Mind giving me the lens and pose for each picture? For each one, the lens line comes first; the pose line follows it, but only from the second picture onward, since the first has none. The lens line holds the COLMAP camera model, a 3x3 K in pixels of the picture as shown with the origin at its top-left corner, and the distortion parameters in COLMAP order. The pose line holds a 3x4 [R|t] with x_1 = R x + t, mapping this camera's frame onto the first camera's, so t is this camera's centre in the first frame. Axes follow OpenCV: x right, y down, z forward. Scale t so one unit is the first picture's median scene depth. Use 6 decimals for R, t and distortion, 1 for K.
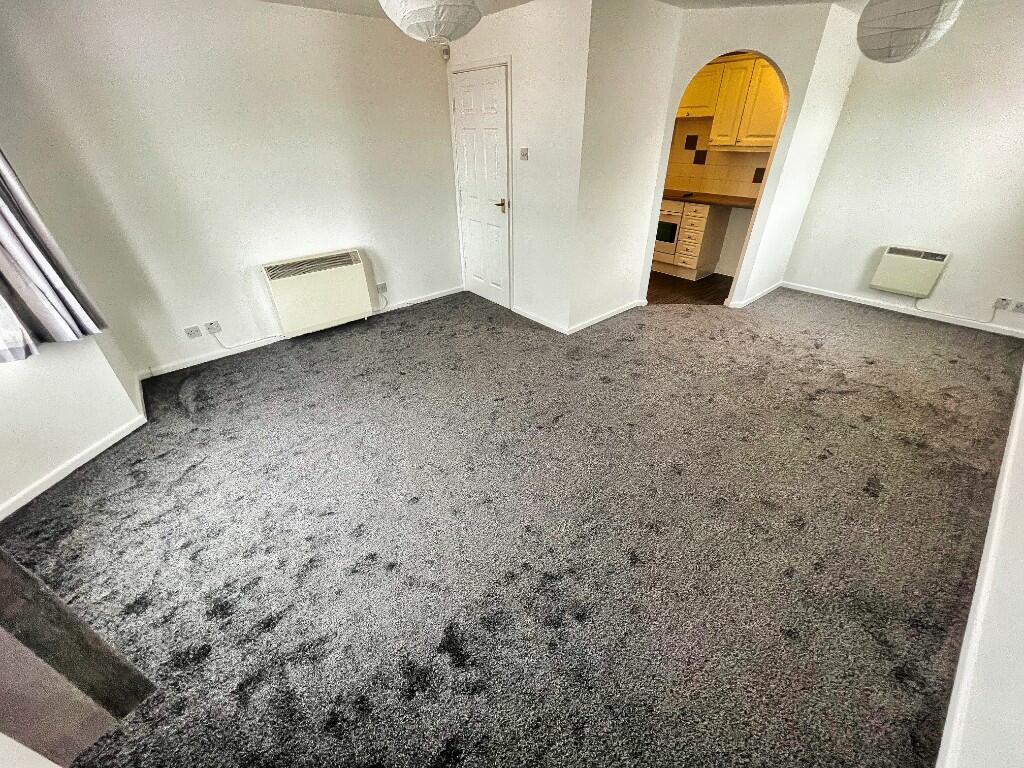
lens RADIAL K [[412.7, 0, 512.0], [0, 412.7, 384.0], [0, 0, 1]] dist [-0.001028, -0.000180]
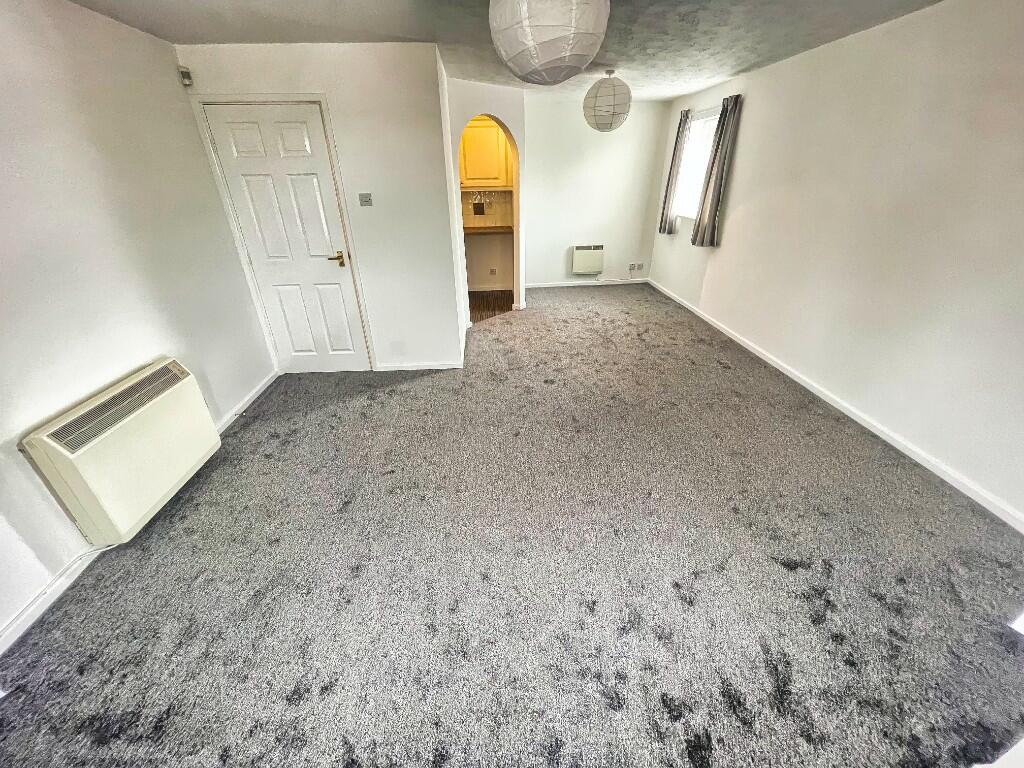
lens RADIAL K [[409.2, 0, 512.9], [0, 409.2, 387.0], [0, 0, 1]] dist [-0.000402, -0.000189]
pose [[0.606313, -0.370163, 0.703821, -0.524054], [0.429220, 0.897397, 0.102216, -0.128183], [-0.669443, 0.240119, 0.702985, 0.228400]]
